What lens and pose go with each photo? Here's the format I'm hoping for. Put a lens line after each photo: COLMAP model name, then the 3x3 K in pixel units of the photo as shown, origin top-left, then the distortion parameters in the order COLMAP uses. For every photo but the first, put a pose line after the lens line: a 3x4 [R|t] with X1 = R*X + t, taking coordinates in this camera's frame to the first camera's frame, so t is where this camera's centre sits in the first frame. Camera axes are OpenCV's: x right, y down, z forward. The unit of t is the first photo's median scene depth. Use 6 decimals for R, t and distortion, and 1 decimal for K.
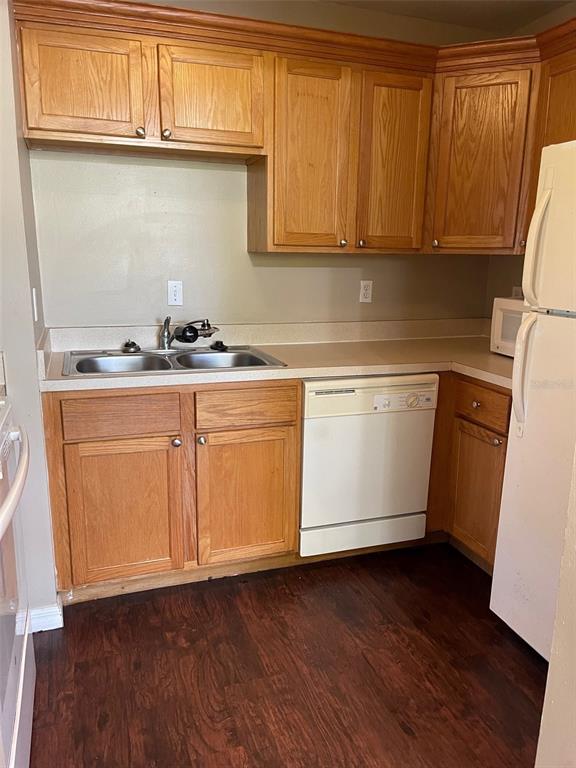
lens RADIAL K [[585.0, 0, 286.2], [0, 585.0, 386.8], [0, 0, 1]] dist [0.053786, -0.079074]
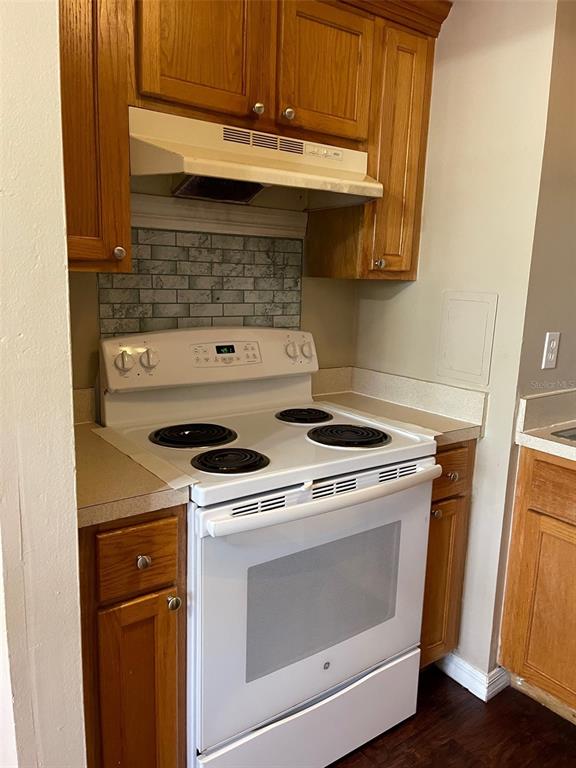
lens RADIAL K [[585.0, 0, 287.5], [0, 585.0, 385.6], [0, 0, 1]] dist [0.053786, -0.079074]
pose [[0.293329, 0.170428, -0.940698, 0.267600], [-0.235834, 0.966472, 0.101560, -0.073425], [0.926467, 0.192058, 0.323687, 0.294725]]
